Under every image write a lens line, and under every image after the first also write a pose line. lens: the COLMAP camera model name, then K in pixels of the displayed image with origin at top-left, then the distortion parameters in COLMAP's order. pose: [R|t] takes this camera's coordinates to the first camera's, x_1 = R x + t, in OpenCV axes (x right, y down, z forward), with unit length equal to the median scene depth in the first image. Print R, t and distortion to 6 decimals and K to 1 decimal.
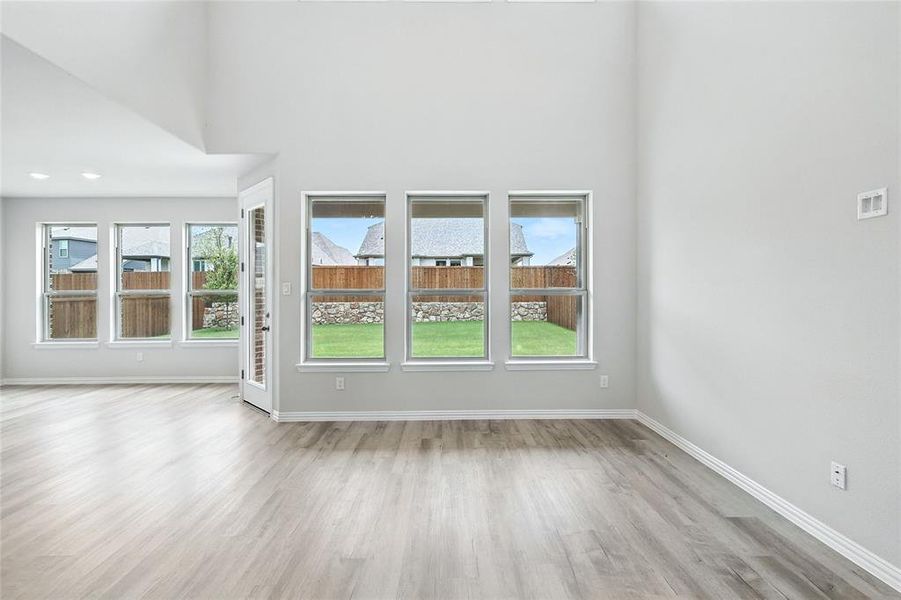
lens RADIAL K [[398.1, 0, 451.6], [0, 398.1, 295.1], [0, 0, 1]] dist [0.003610, 0.000614]
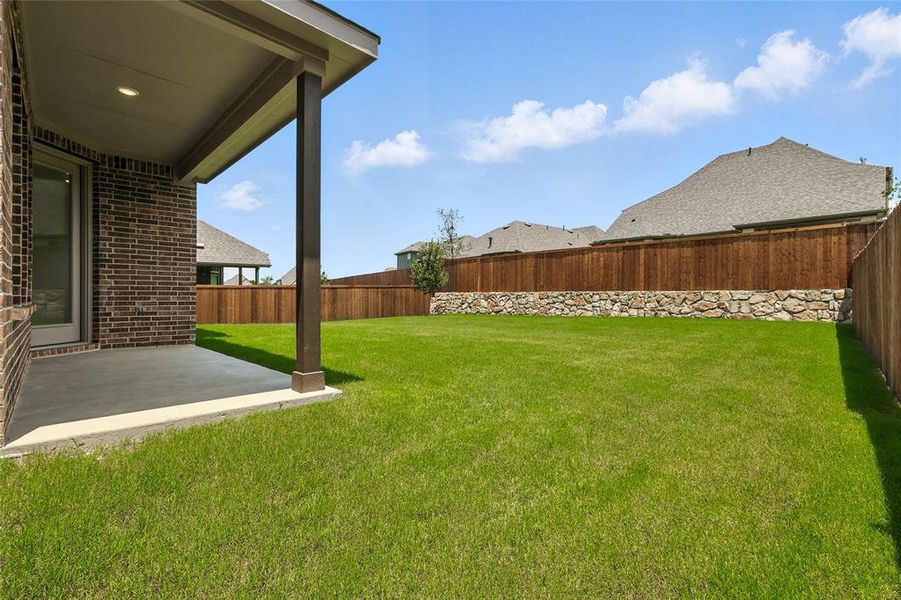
lens RADIAL K [[399.2, 0, 450.5], [0, 399.2, 300.0], [0, 0, 1]] dist [0.002989, 0.000395]
pose [[0.696998, 0.007944, -0.717029, 0.254302], [-0.004542, 0.999967, 0.006664, 0.032027], [0.717059, -0.001388, 0.697011, 0.233873]]
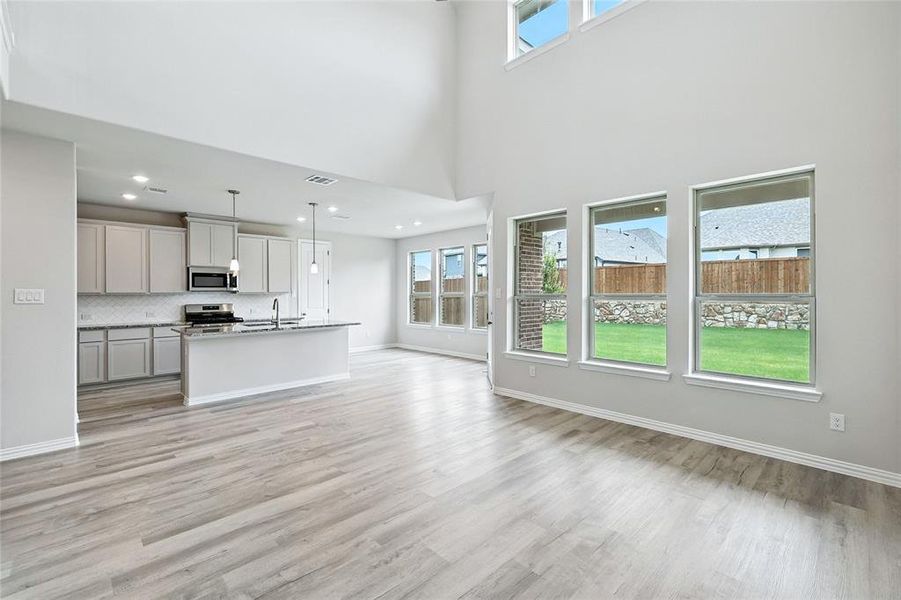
lens RADIAL K [[397.0, 0, 452.0], [0, 397.0, 293.6], [0, 0, 1]] dist [0.004225, 0.000666]
pose [[0.687017, 0.003812, -0.726631, 0.089767], [-0.002012, 0.999992, 0.003344, -0.004002], [0.726639, -0.000835, 0.687019, -0.002874]]
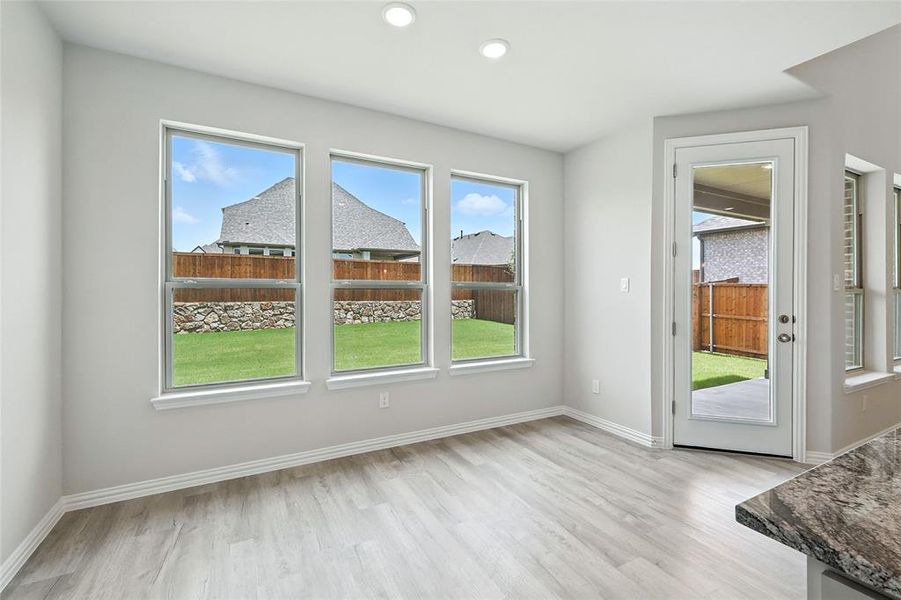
lens RADIAL K [[394.8, 0, 450.8], [0, 394.8, 293.4], [0, 0, 1]] dist [0.003029, 0.000574]
pose [[0.887608, 0.002554, 0.460593, -0.284792], [-0.002234, 0.999997, -0.001240, 0.001554], [-0.460595, 0.000072, 0.887611, 0.140870]]
